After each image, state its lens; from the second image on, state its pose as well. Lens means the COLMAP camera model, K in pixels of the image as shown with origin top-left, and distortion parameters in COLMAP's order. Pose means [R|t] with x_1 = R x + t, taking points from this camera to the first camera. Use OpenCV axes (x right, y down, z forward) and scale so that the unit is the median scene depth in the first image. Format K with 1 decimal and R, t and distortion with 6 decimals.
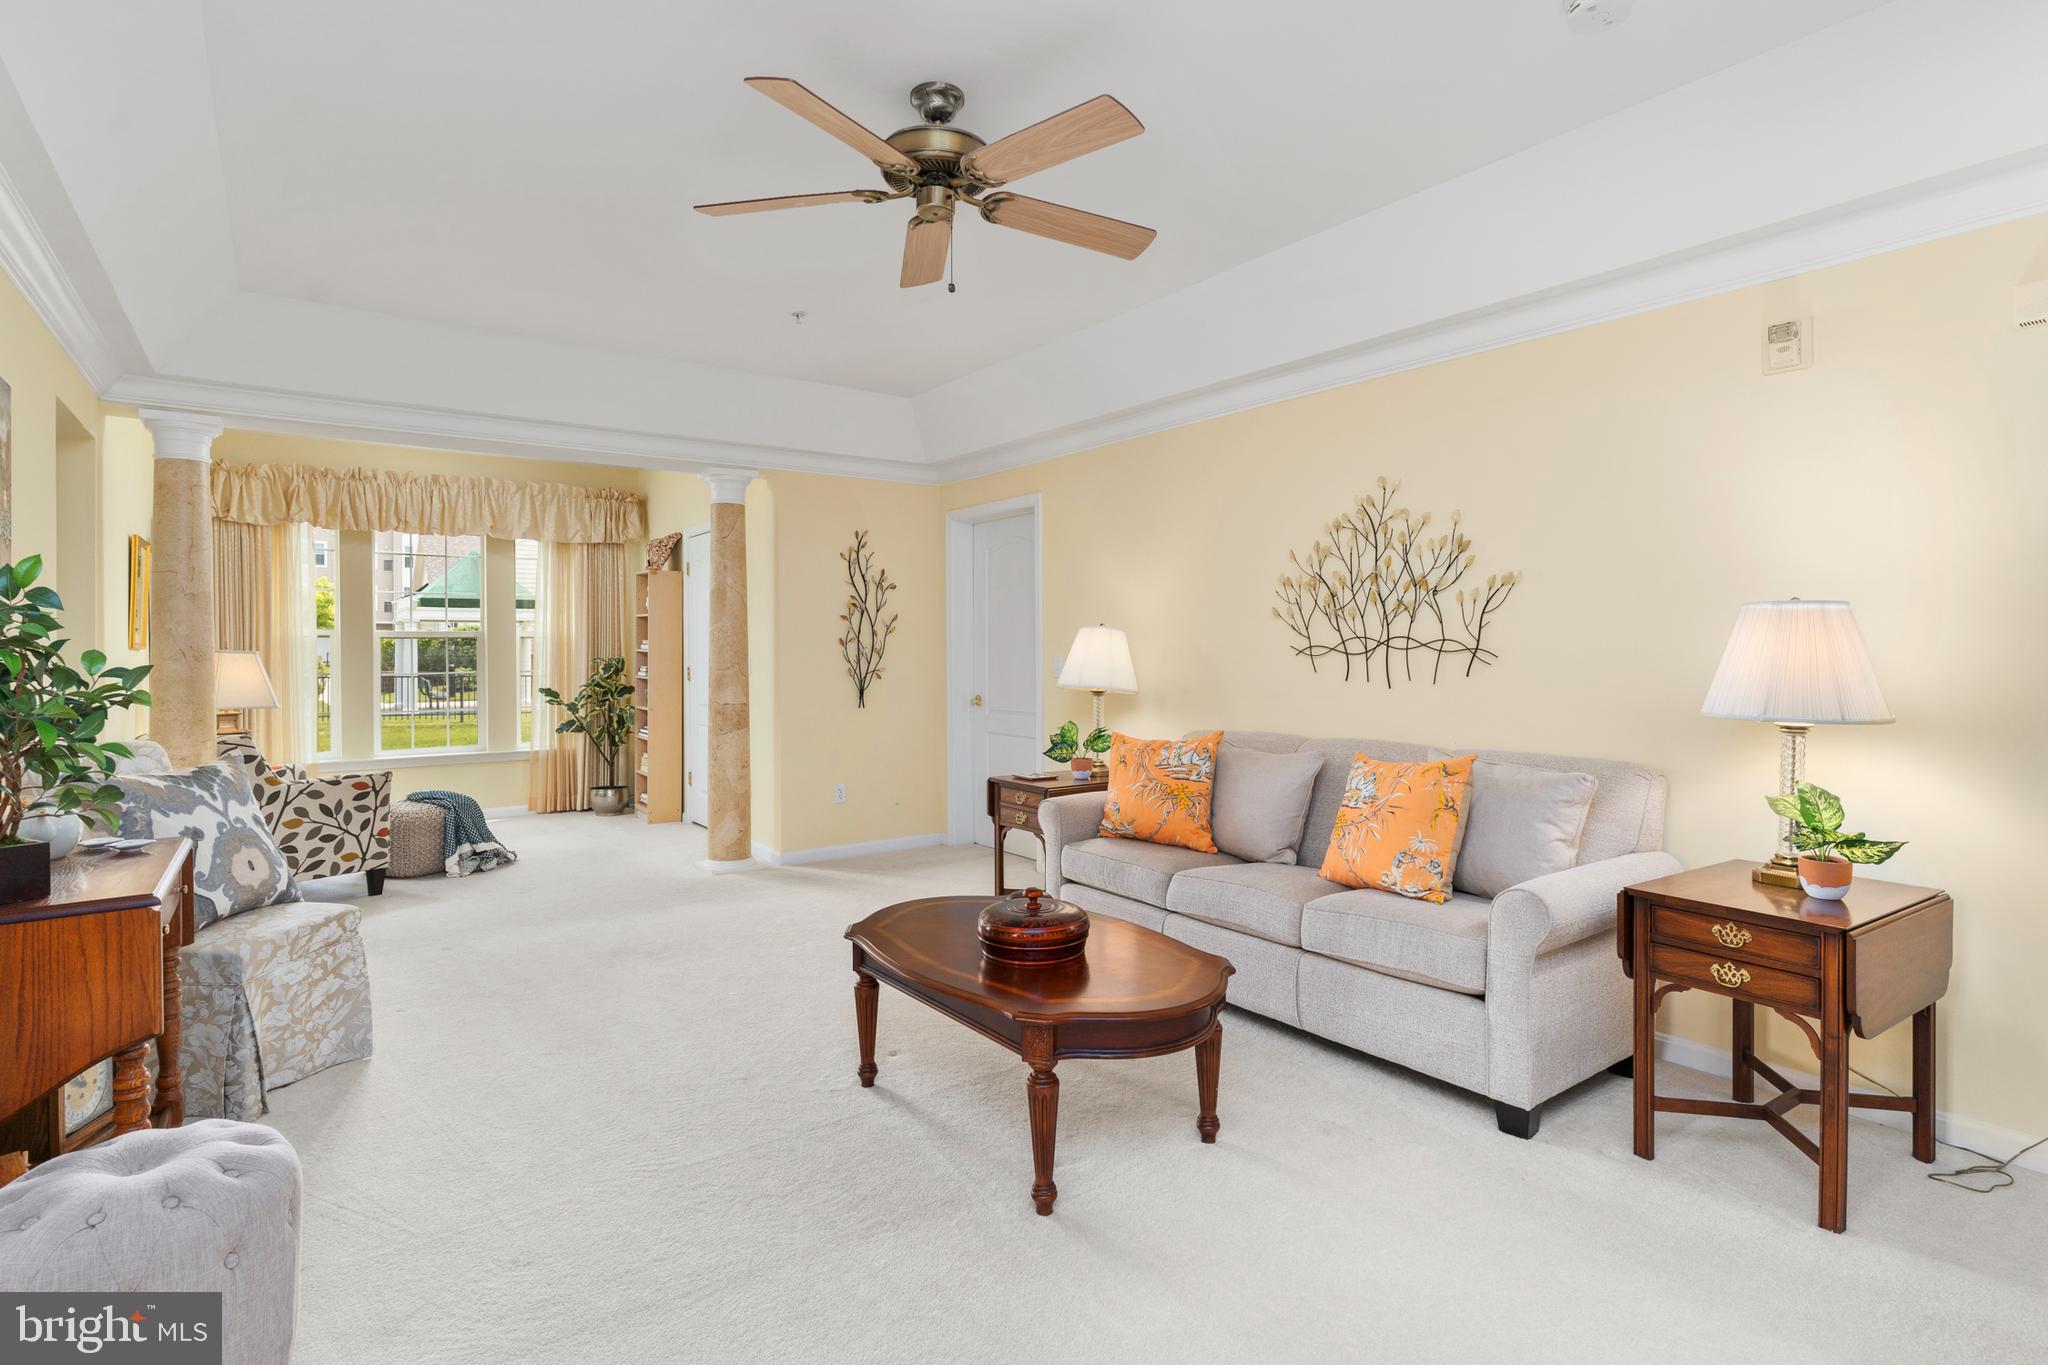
lens RADIAL K [[1021.5, 0, 988.0], [0, 1021.5, 655.8], [0, 0, 1]] dist [0.030034, 0.000375]
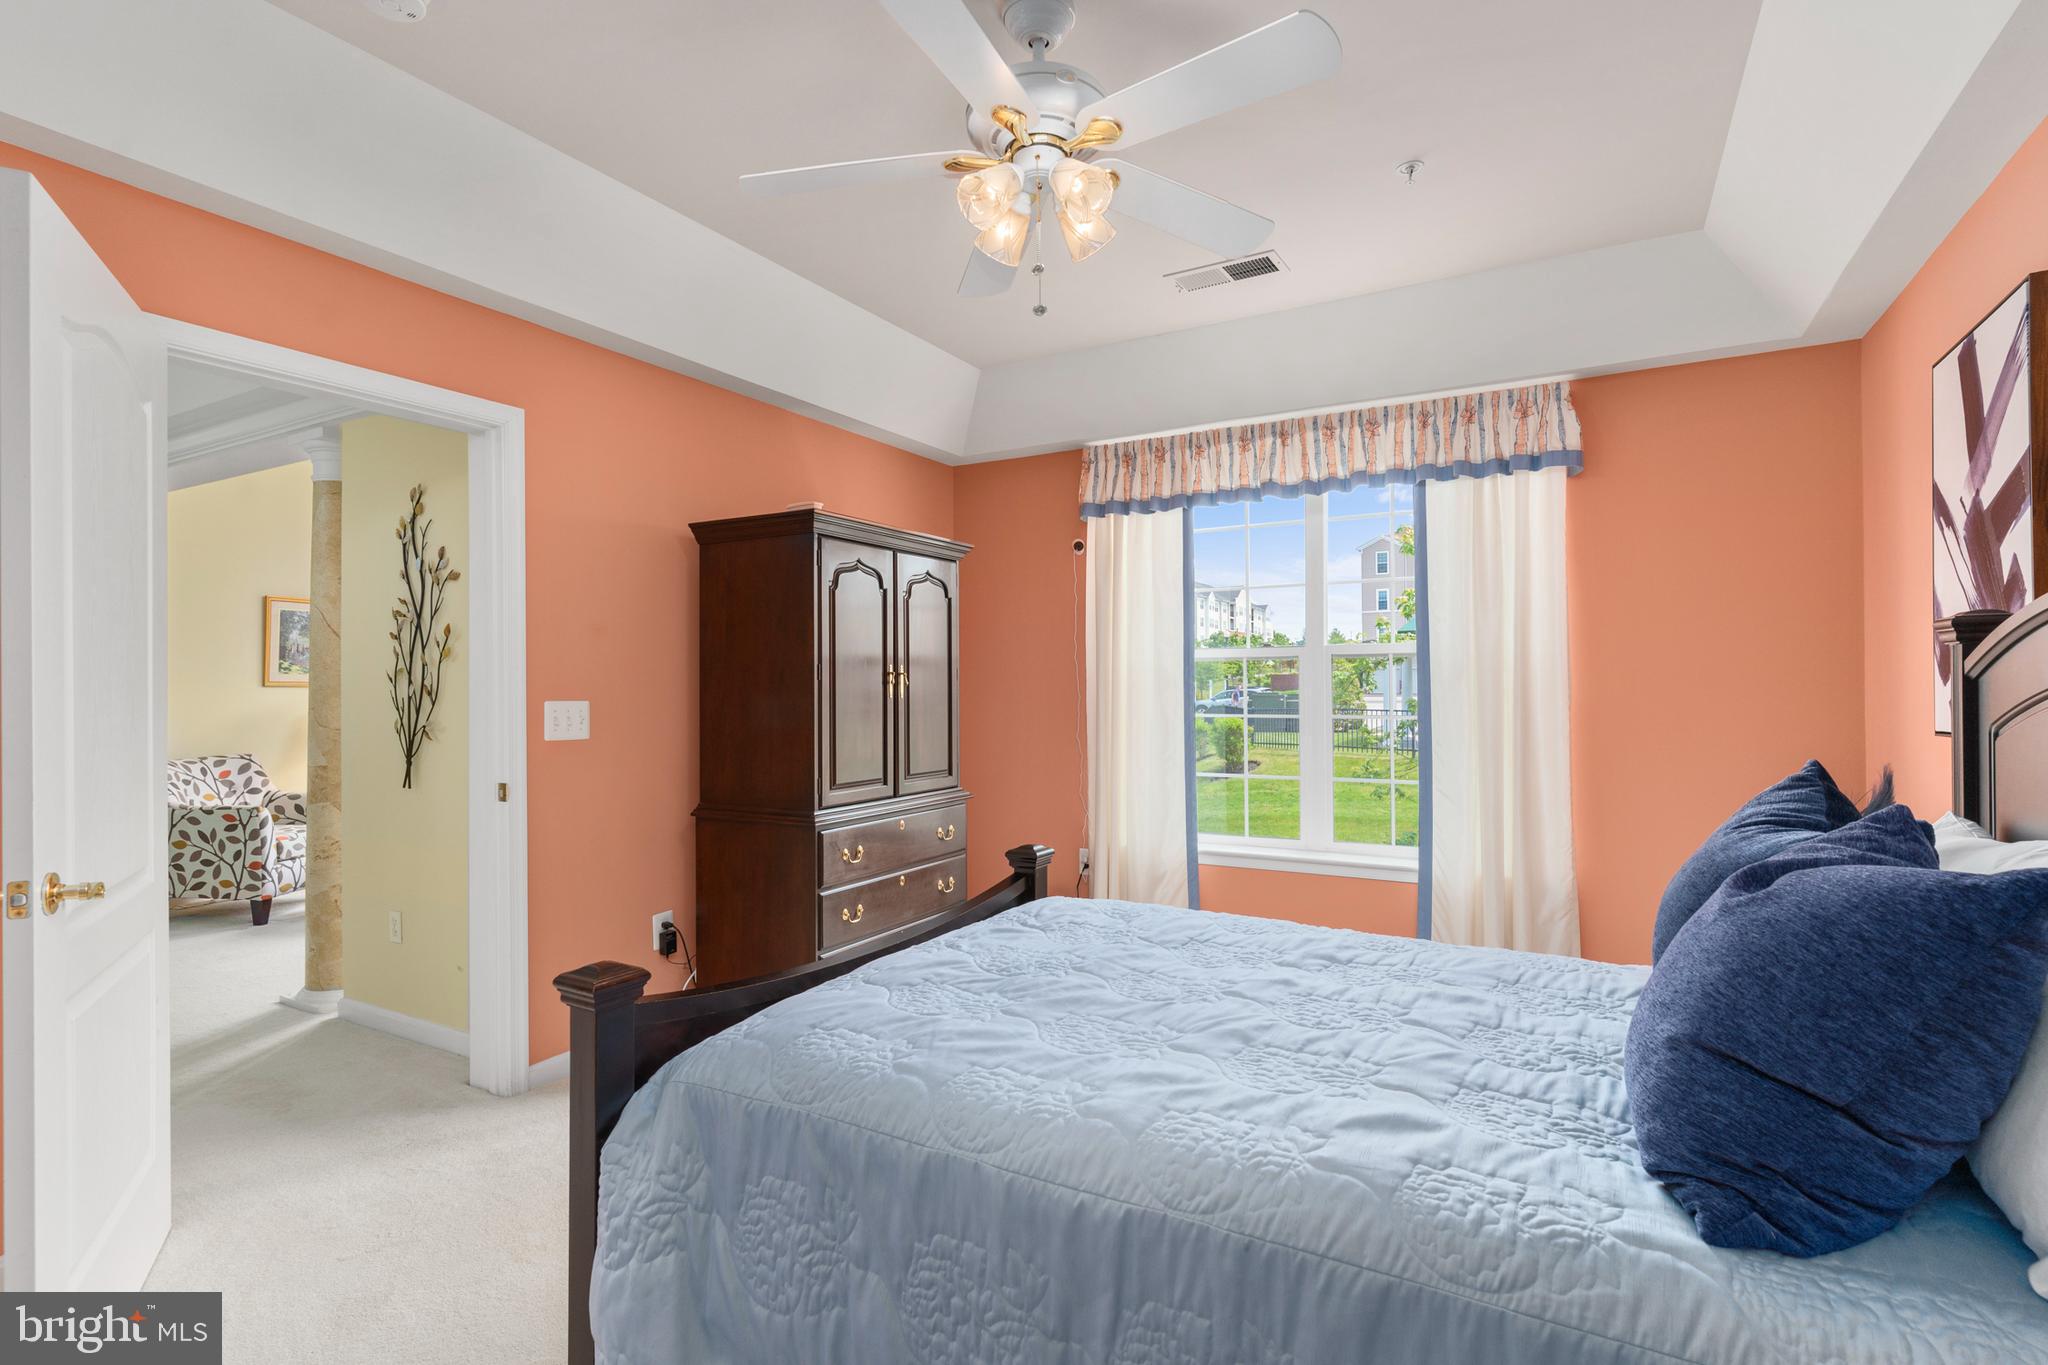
lens RADIAL K [[997.9, 0, 1042.5], [0, 997.9, 684.6], [0, 0, 1]] dist [-0.006982, 0.000074]
pose [[0.452877, -0.000514, -0.891573, 0.647429], [-0.004341, 0.999987, -0.002782, -0.009586], [0.891563, 0.005130, 0.452869, 1.249565]]
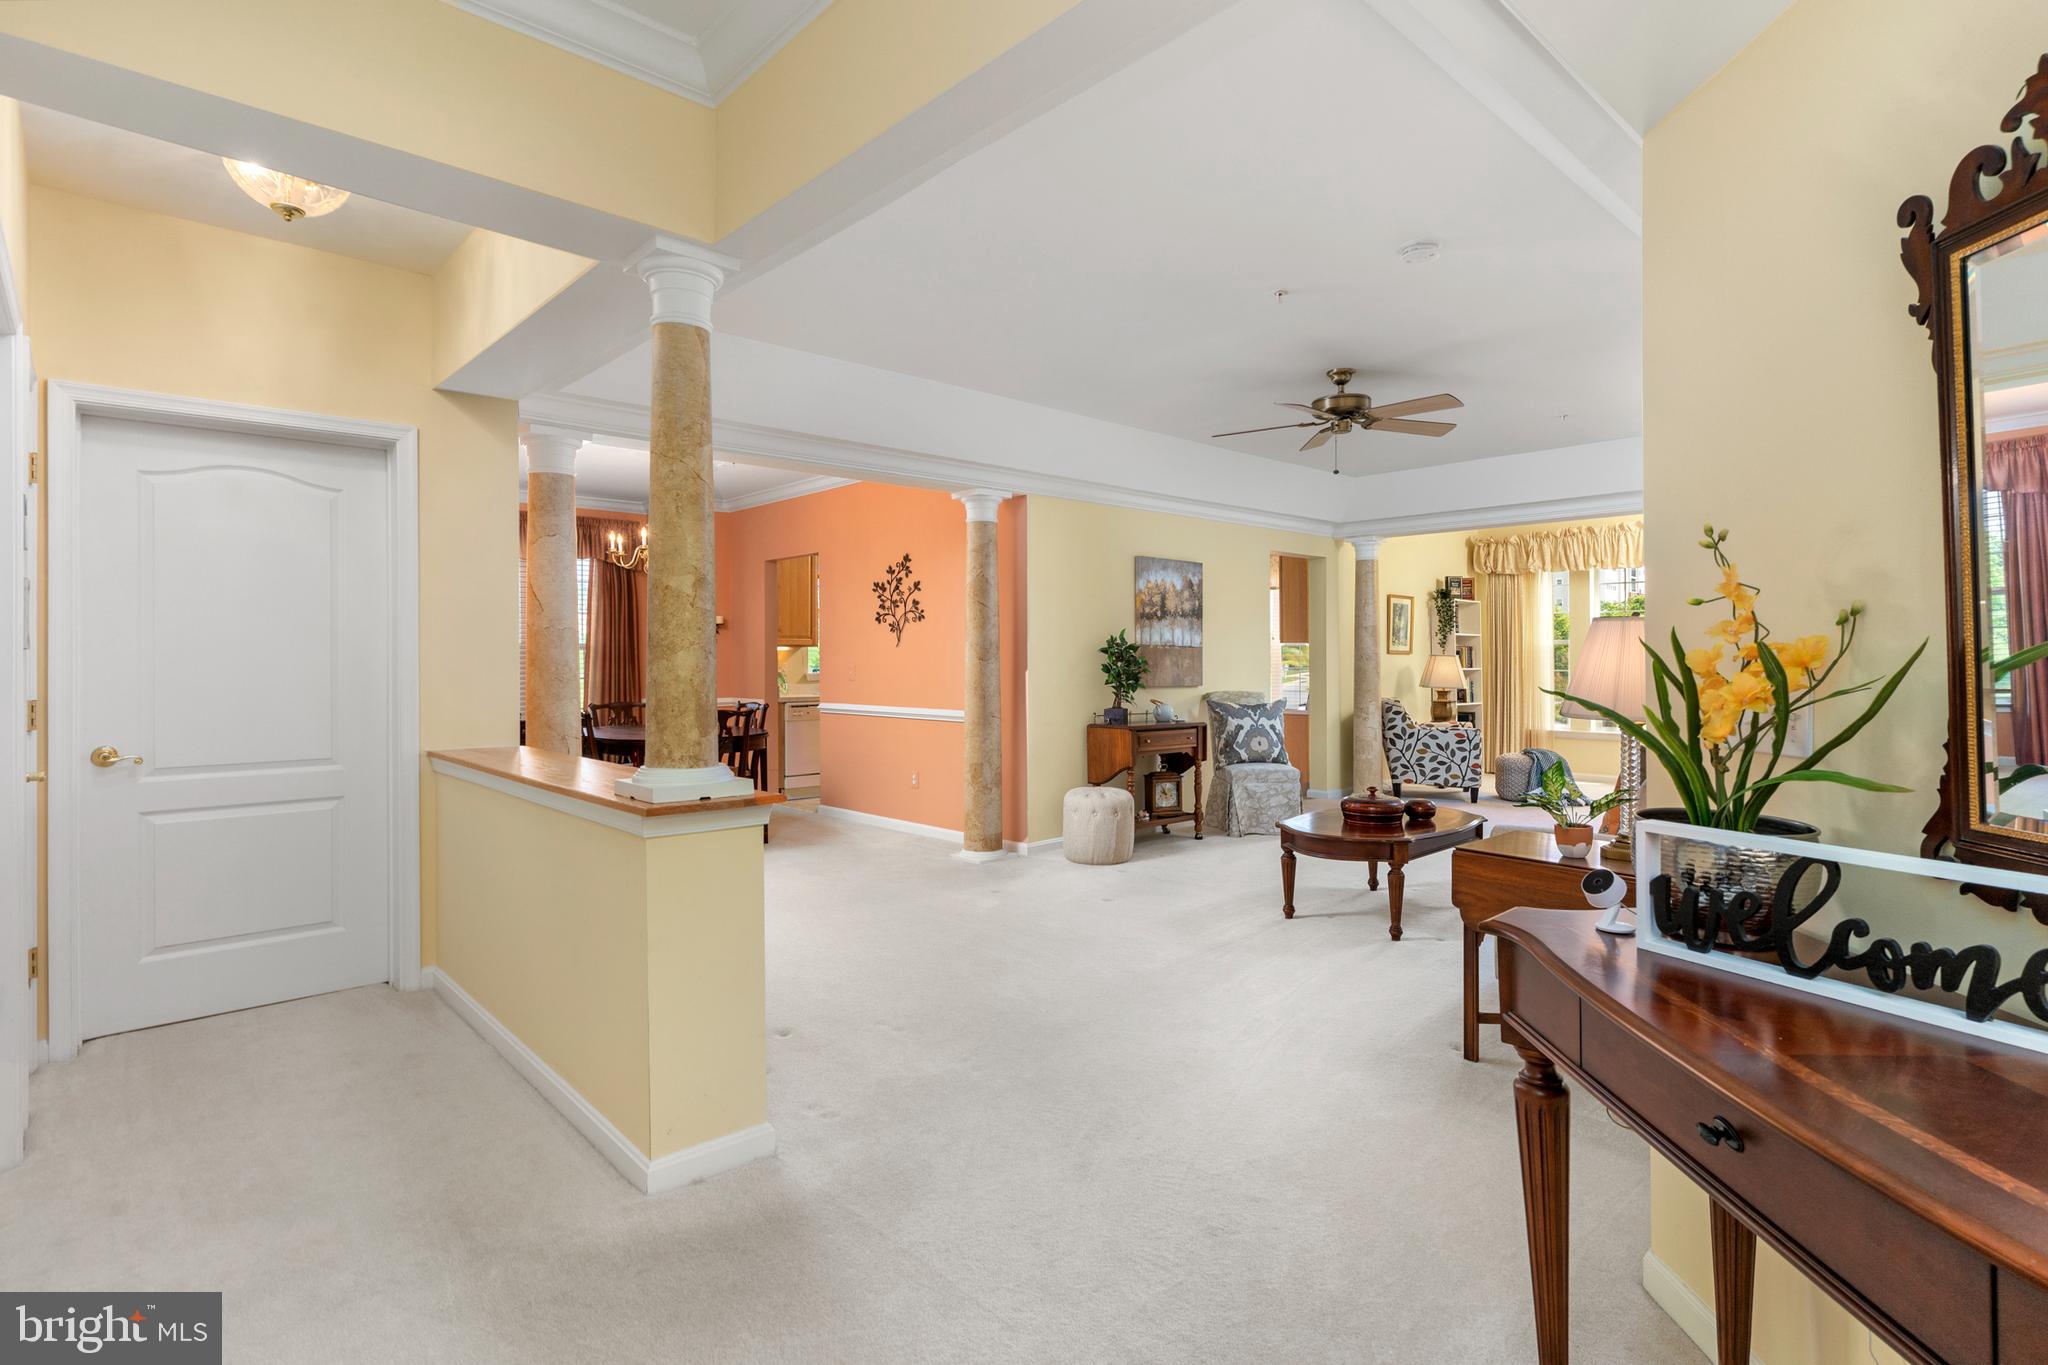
lens RADIAL K [[997.9, 0, 1017.2], [0, 997.9, 653.6], [0, 0, 1]] dist [-0.006982, 0.000074]
pose [[0.143300, 0.001681, -0.989678, 0.872518], [-0.004300, 0.999990, 0.001076, -0.005704], [0.989670, 0.004101, 0.143306, 0.053999]]
